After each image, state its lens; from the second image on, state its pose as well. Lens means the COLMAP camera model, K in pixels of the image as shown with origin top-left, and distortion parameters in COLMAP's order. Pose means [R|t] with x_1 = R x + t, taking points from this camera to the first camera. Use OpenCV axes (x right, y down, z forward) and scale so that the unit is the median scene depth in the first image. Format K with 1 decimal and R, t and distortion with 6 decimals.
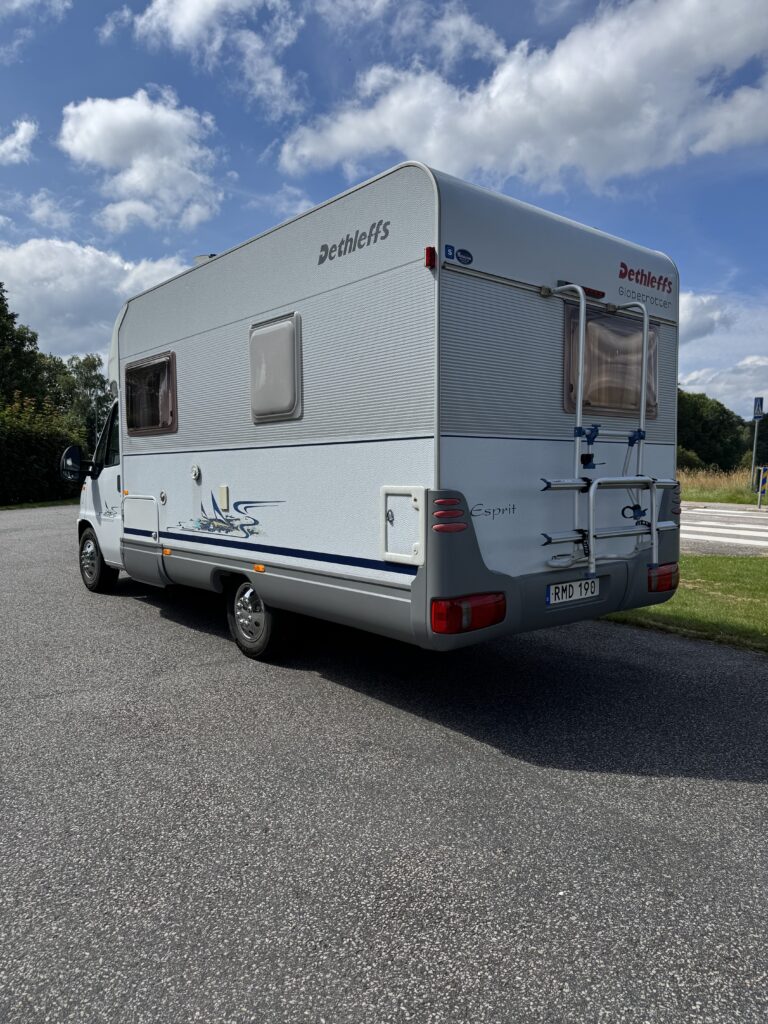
lens RADIAL K [[716.7, 0, 386.9], [0, 716.7, 517.1], [0, 0, 1]] dist [0.059312, -0.055615]
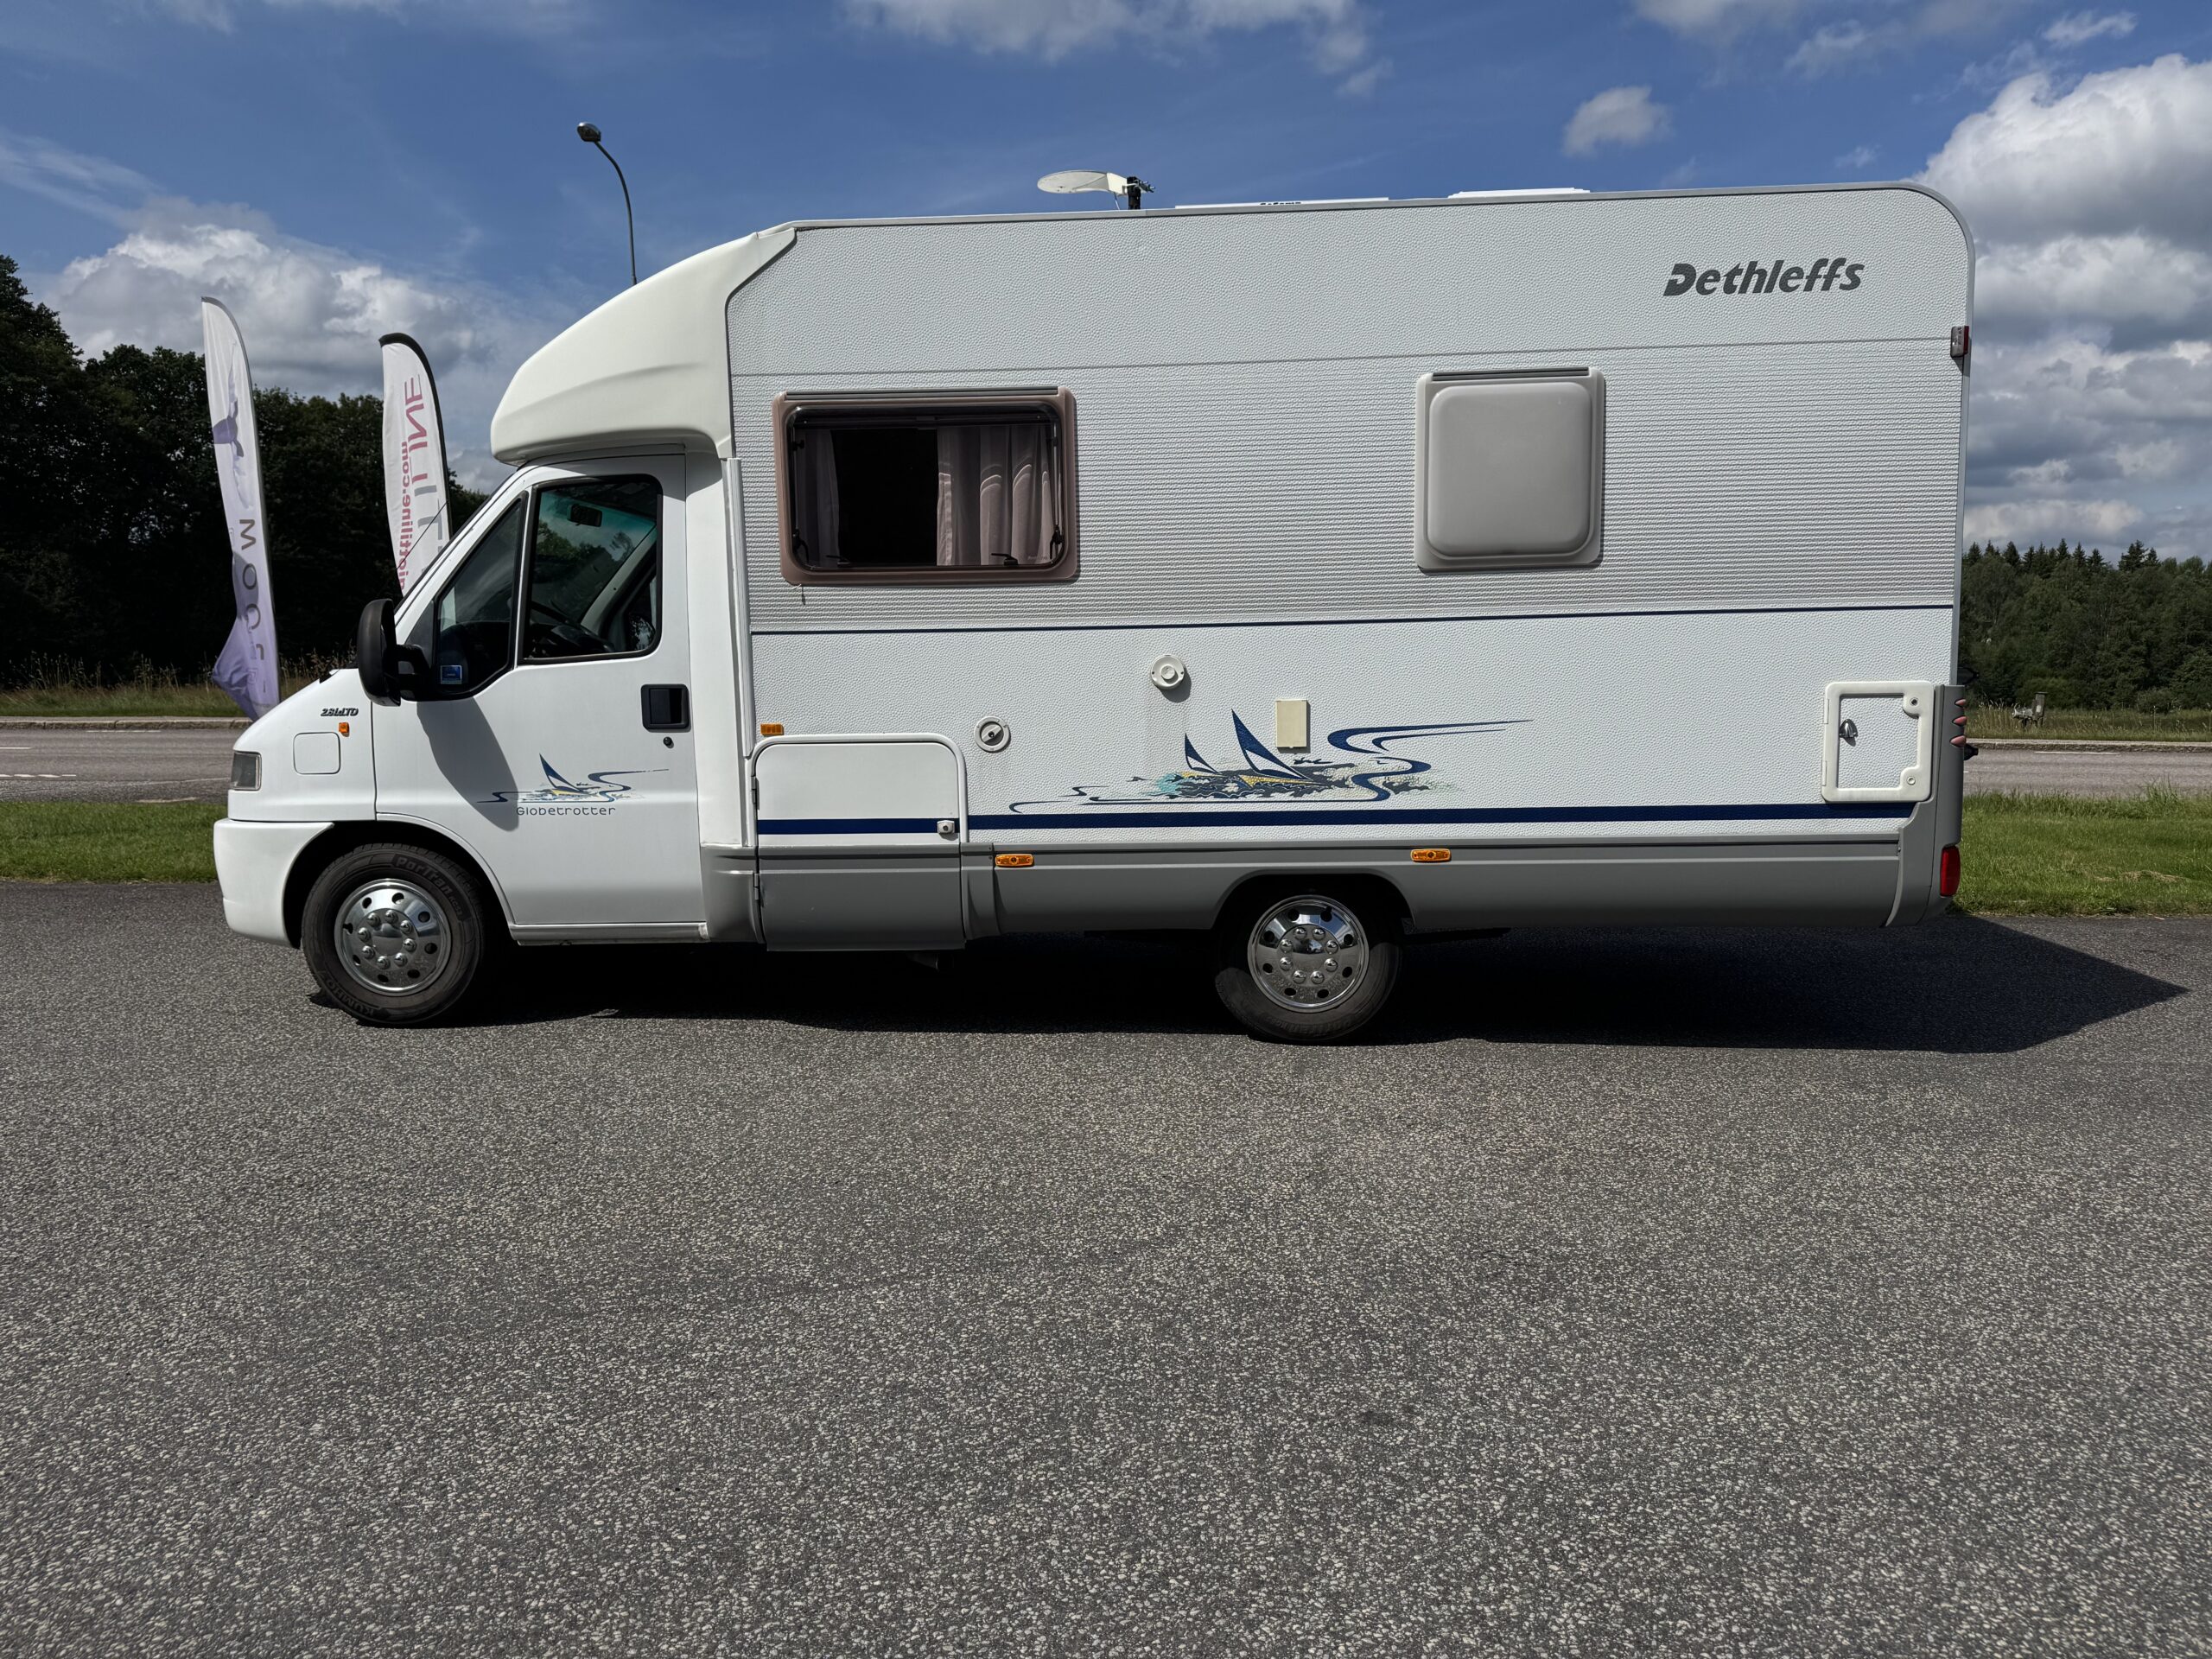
lens RADIAL K [[1548.1, 0, 1105.4], [0, 1548.1, 834.5], [0, 0, 1]] dist [0.059312, -0.055615]
pose [[0.678600, -0.090951, 0.728855, -1.130700], [0.057420, 0.995836, 0.070806, -0.035180], [-0.732260, -0.006198, 0.680997, 0.411393]]
